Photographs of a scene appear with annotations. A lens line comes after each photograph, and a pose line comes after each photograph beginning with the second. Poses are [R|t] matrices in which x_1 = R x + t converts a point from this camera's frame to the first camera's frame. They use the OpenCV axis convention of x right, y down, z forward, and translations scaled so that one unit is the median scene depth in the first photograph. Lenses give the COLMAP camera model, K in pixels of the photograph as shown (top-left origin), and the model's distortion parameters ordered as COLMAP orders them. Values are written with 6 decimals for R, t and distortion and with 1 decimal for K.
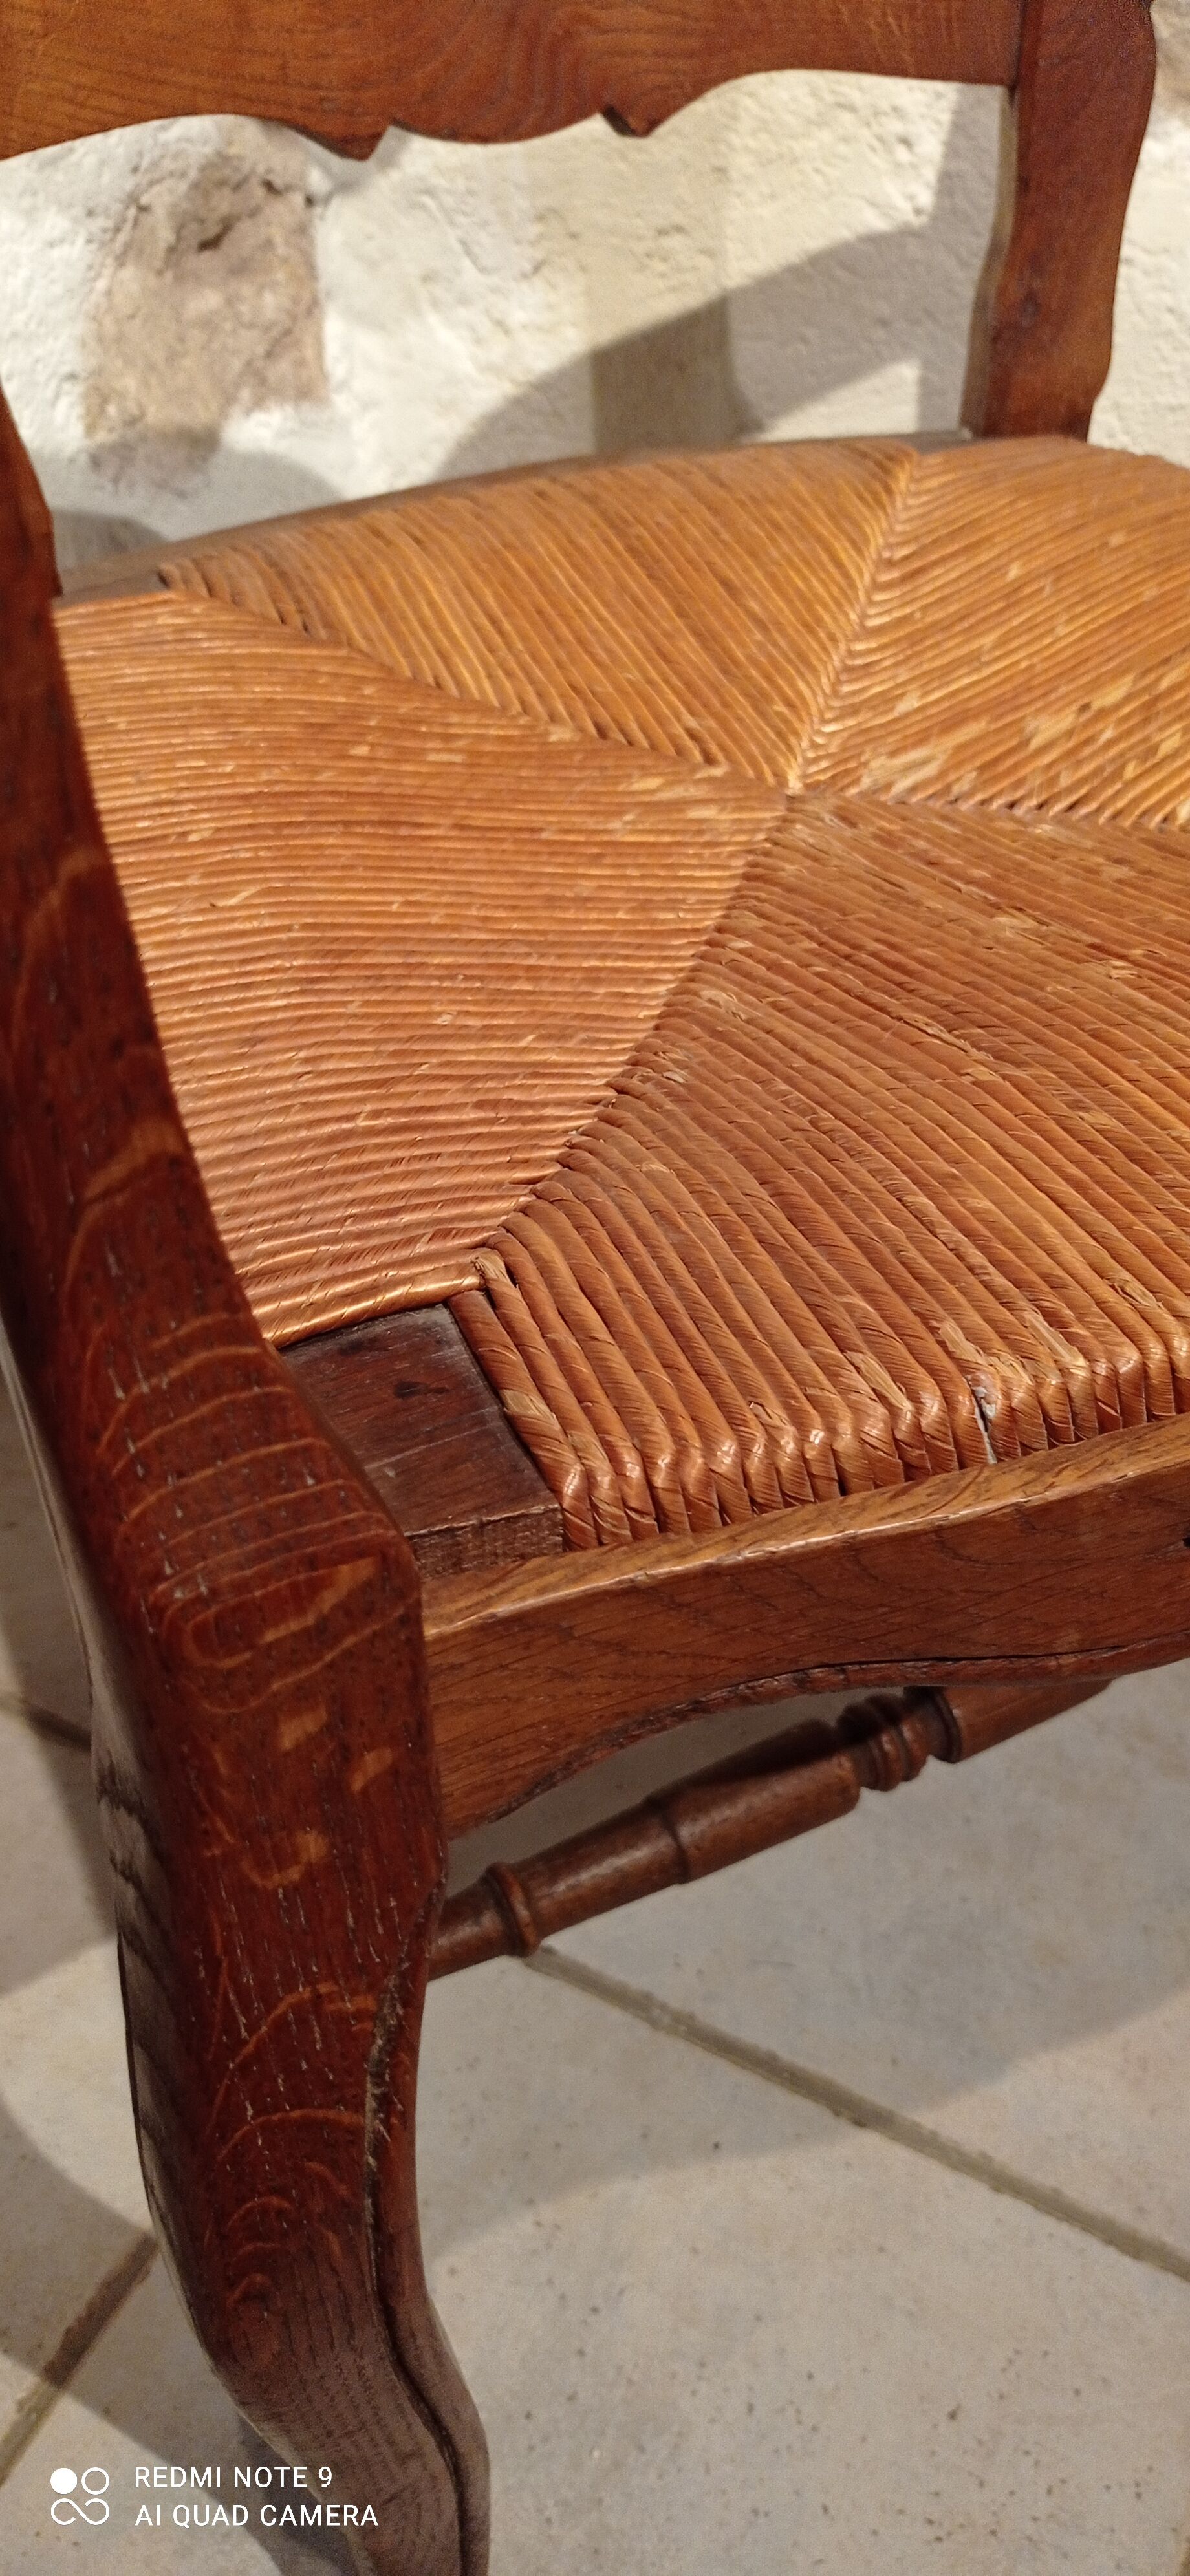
lens RADIAL K [[1928.9, 0, 582.9], [0, 1928.9, 1300.0], [0, 0, 1]] dist [0.028319, -0.033724]
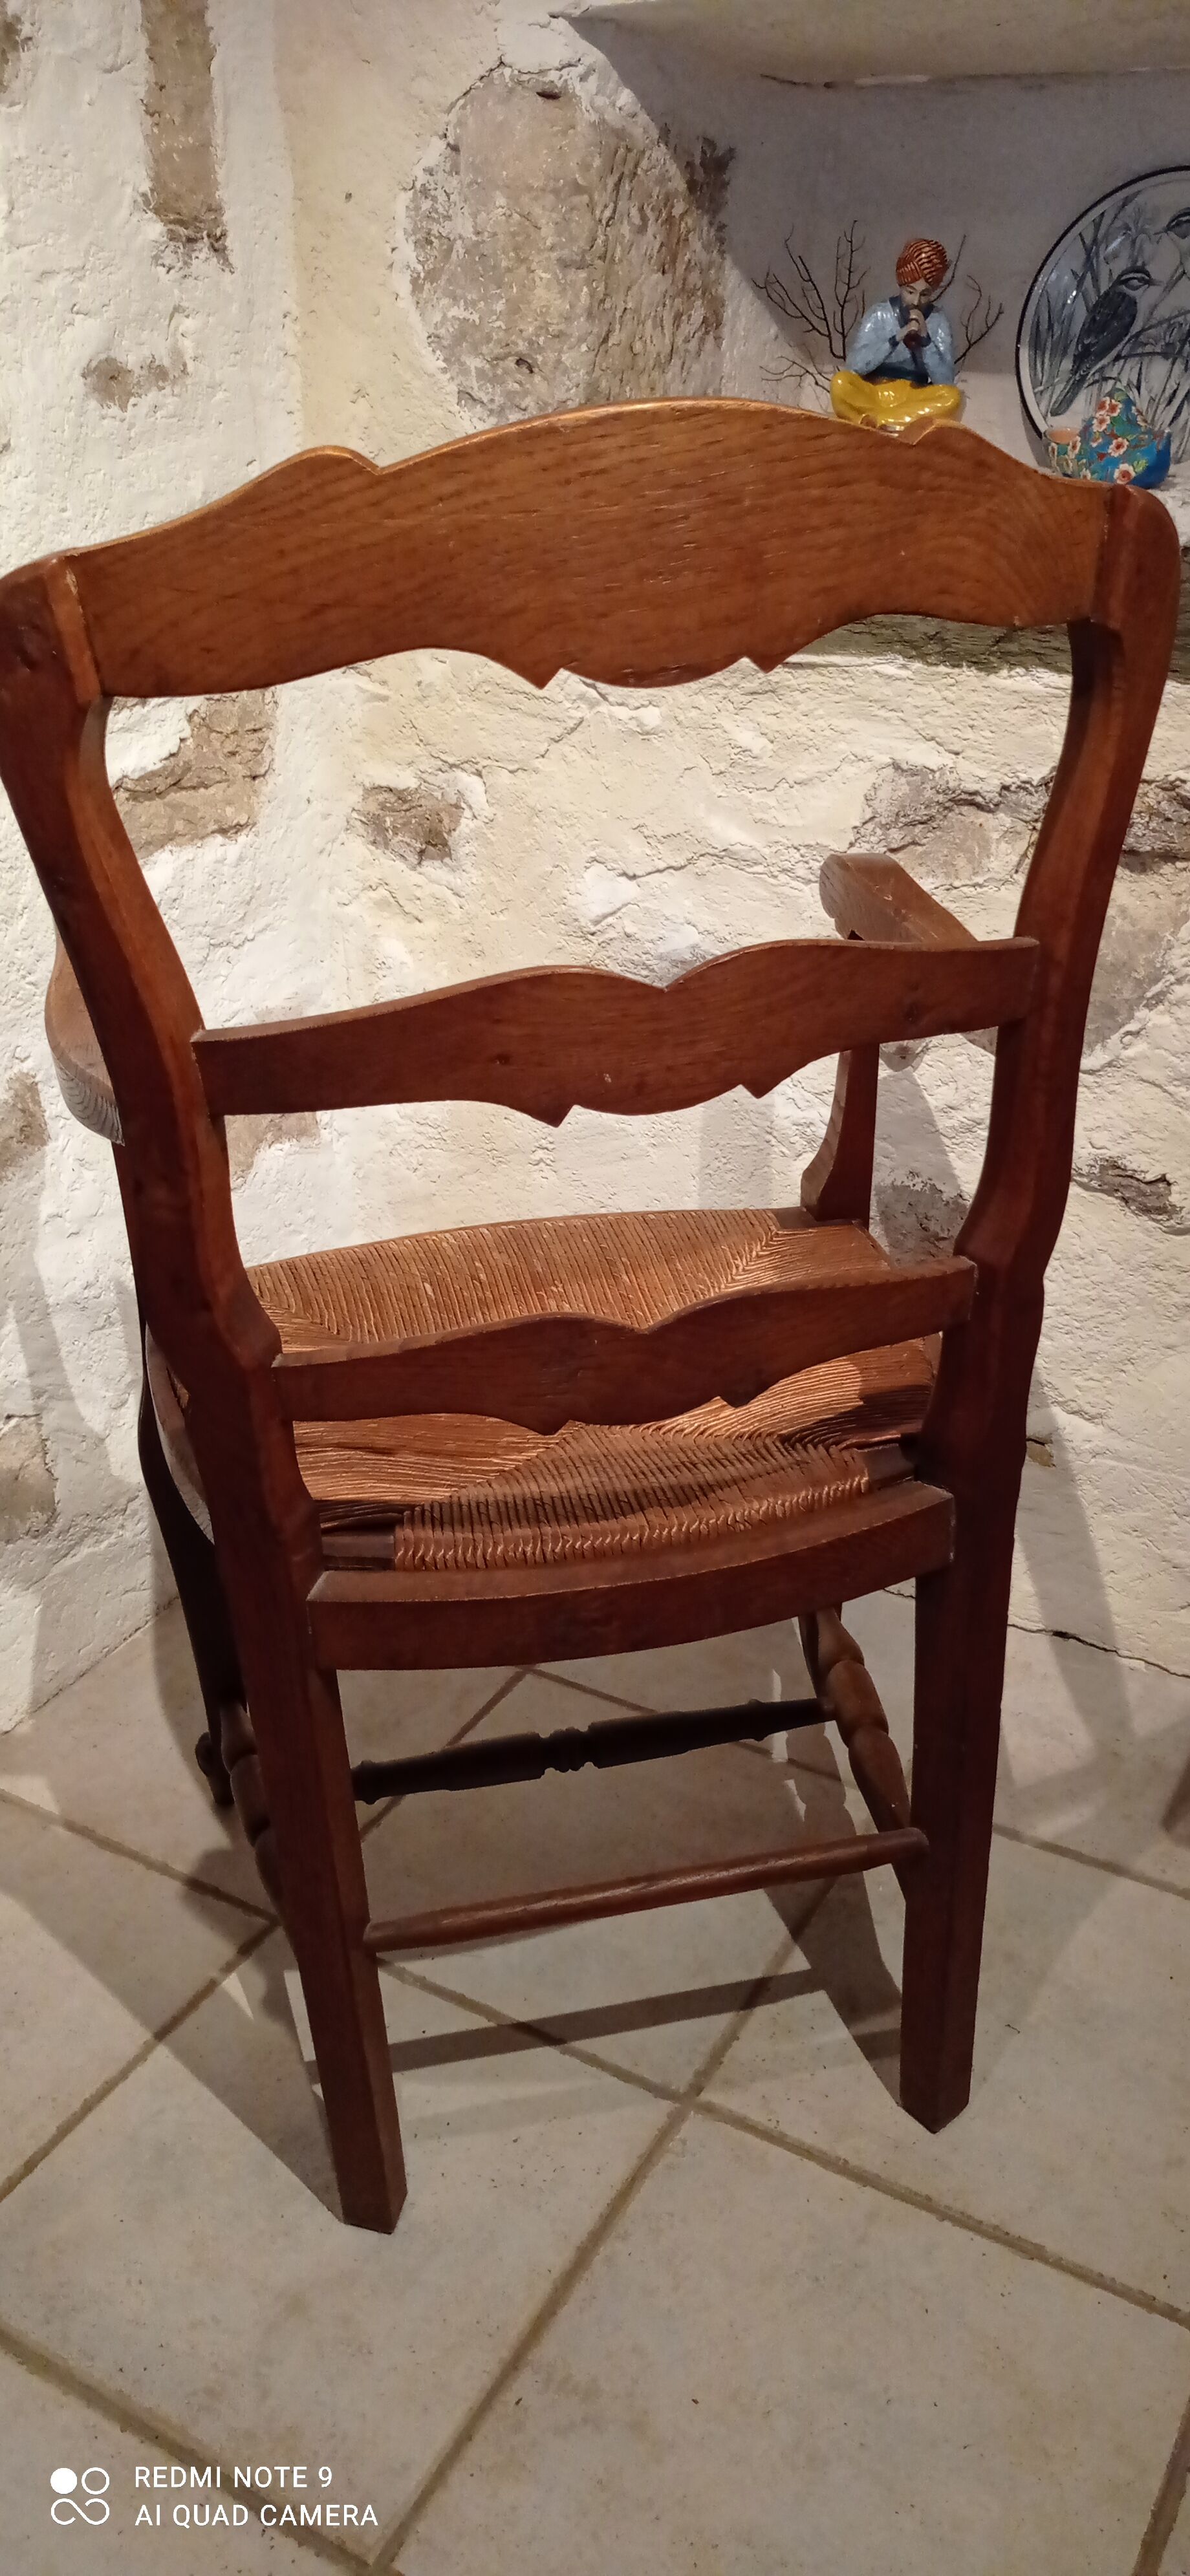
lens RADIAL K [[1928.9, 0, 586.0], [0, 1928.9, 1295.8], [0, 0, 1]] dist [0.028319, -0.033724]
pose [[0.997597, -0.003357, -0.069200, 0.421347], [-0.014663, 0.965969, -0.258243, 0.257609], [0.067712, 0.258637, 0.963598, -1.192325]]
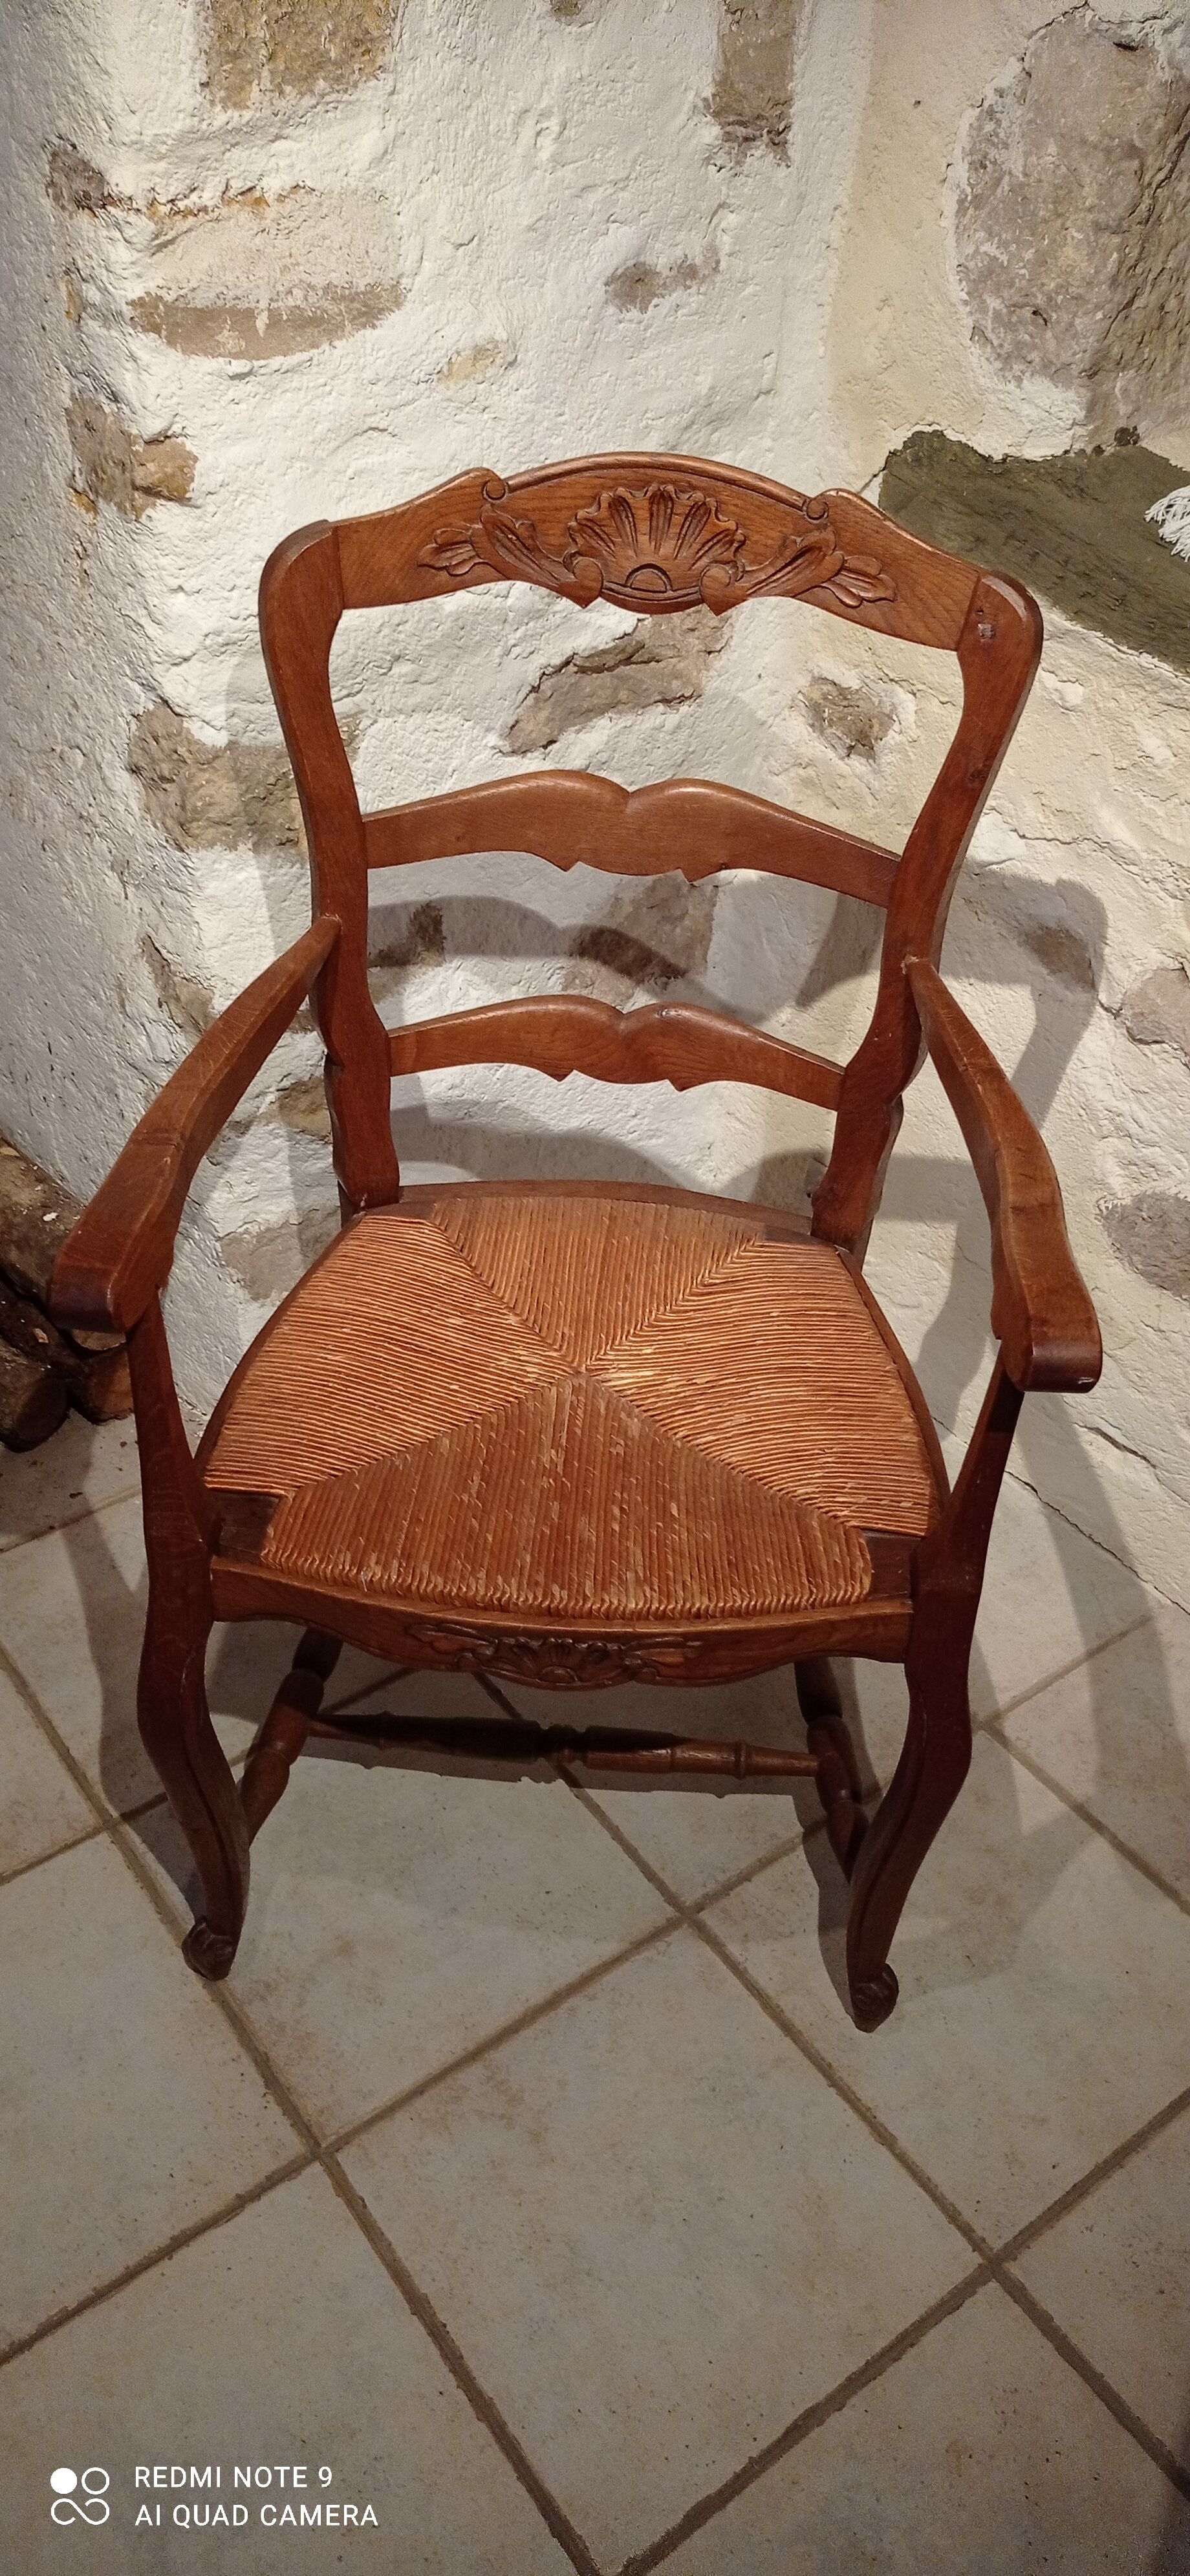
lens RADIAL K [[1928.9, 0, 571.3], [0, 1928.9, 1299.1], [0, 0, 1]] dist [0.028319, -0.033724]
pose [[0.896769, 0.306401, -0.319254, 0.825186], [-0.317358, 0.948125, 0.018512, -0.233838], [0.308365, 0.084717, 0.947488, -1.533539]]
